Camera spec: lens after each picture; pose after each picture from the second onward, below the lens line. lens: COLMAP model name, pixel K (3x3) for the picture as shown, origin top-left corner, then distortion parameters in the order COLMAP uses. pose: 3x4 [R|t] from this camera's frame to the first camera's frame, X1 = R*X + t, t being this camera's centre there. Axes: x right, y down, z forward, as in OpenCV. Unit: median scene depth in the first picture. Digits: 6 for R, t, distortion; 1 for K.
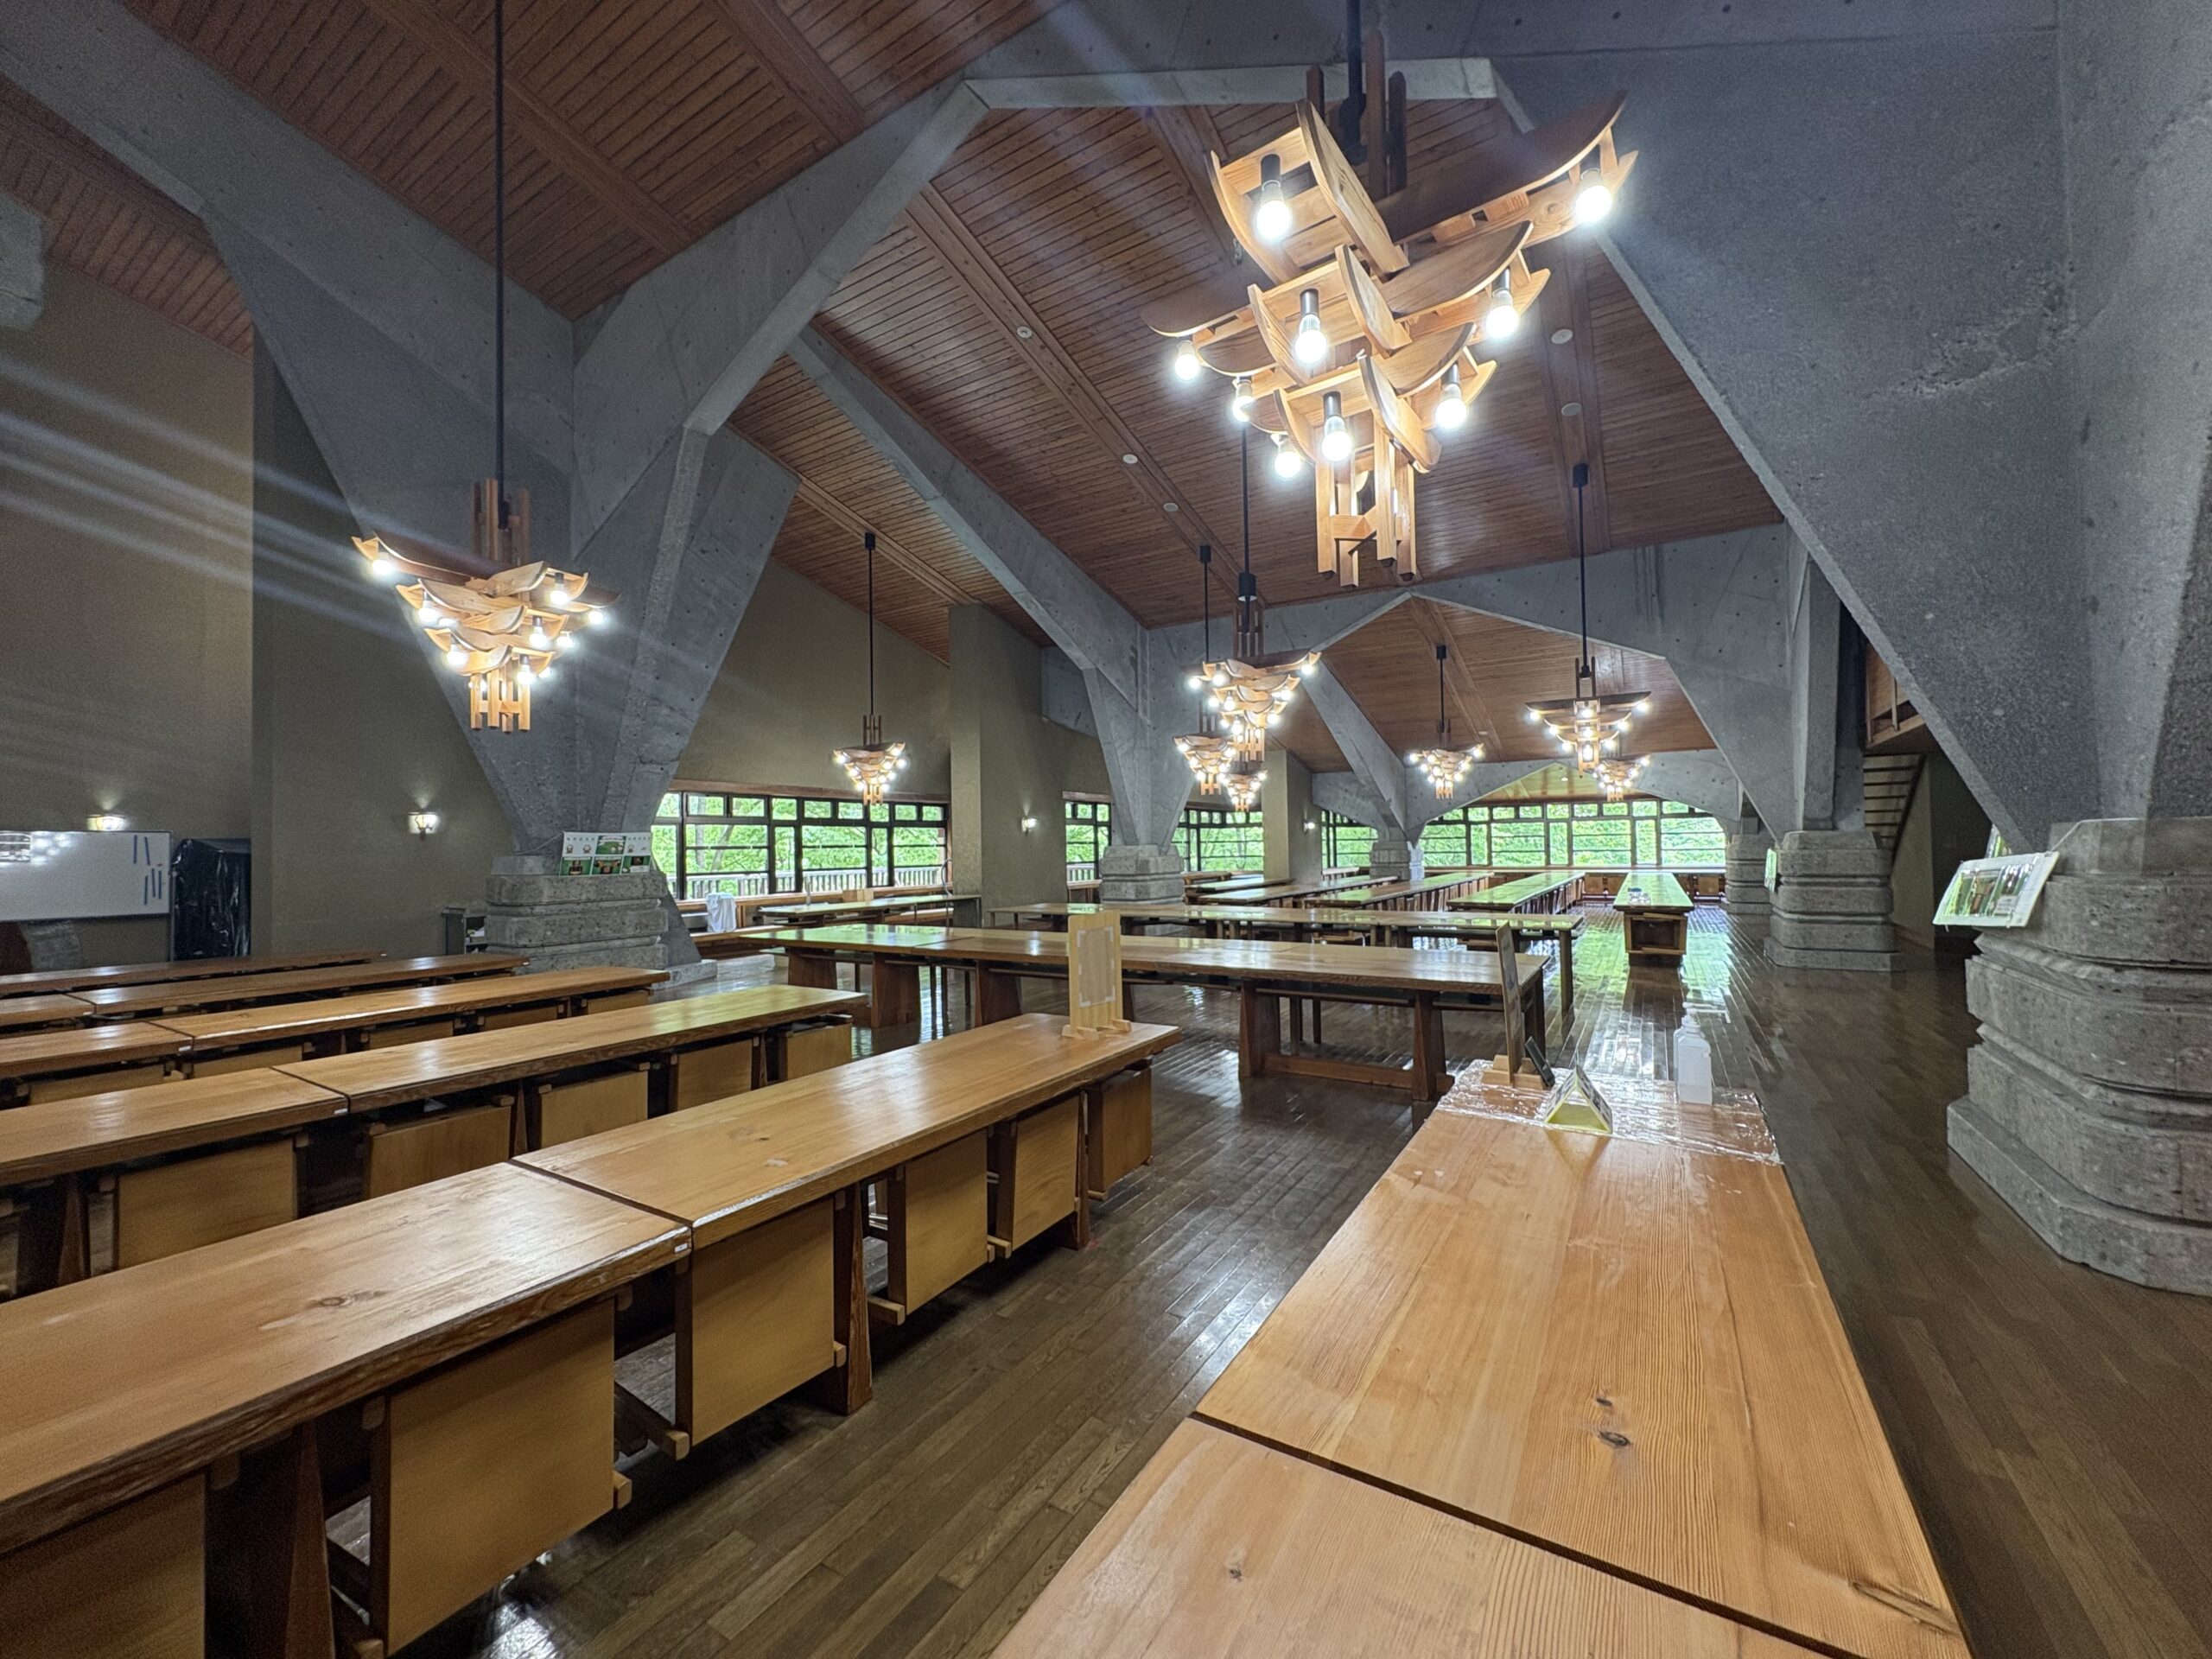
lens RADIAL K [[872.8, 0, 1092.1], [0, 872.8, 830.4], [0, 0, 1]] dist [0.002416, 0.000170]
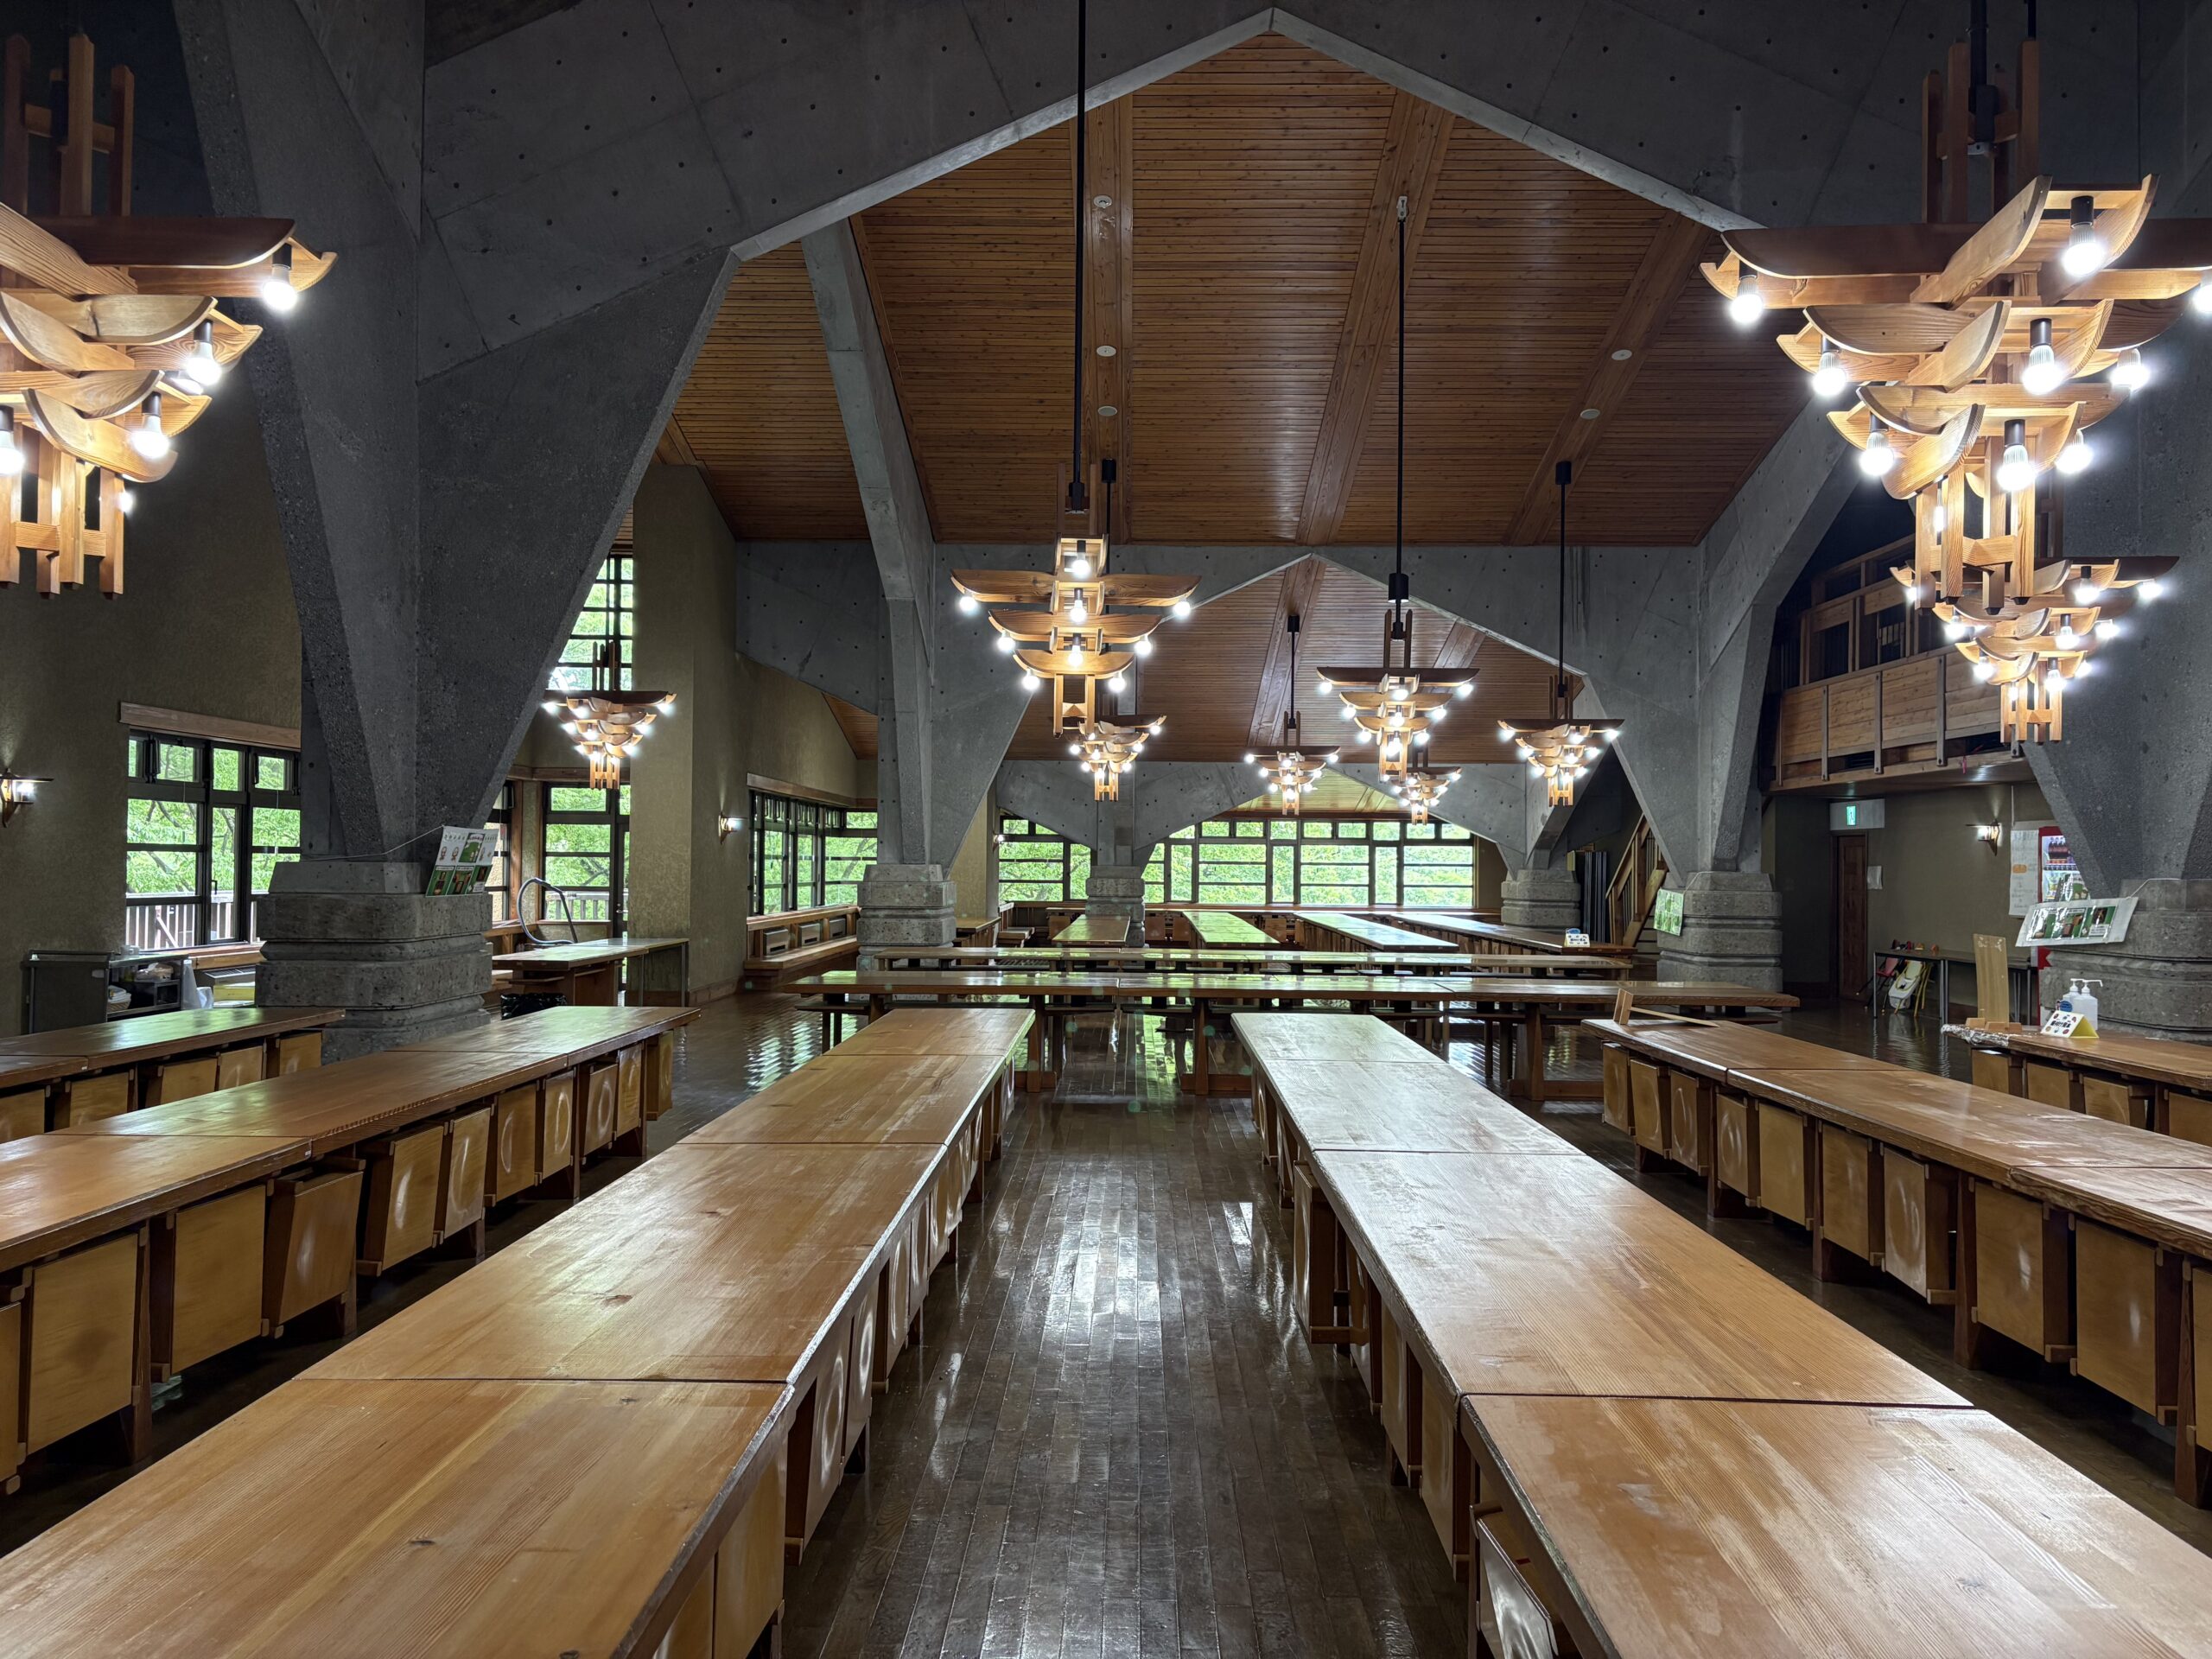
lens RADIAL K [[1678.9, 0, 1113.7], [0, 1678.9, 824.0], [0, 0, 1]] dist [0.011893, 0.001347]
pose [[0.844635, 0.040834, 0.533784, -0.760038], [-0.037637, 0.999149, -0.016879, 0.004691], [-0.534019, -0.005833, 0.845453, -0.226569]]
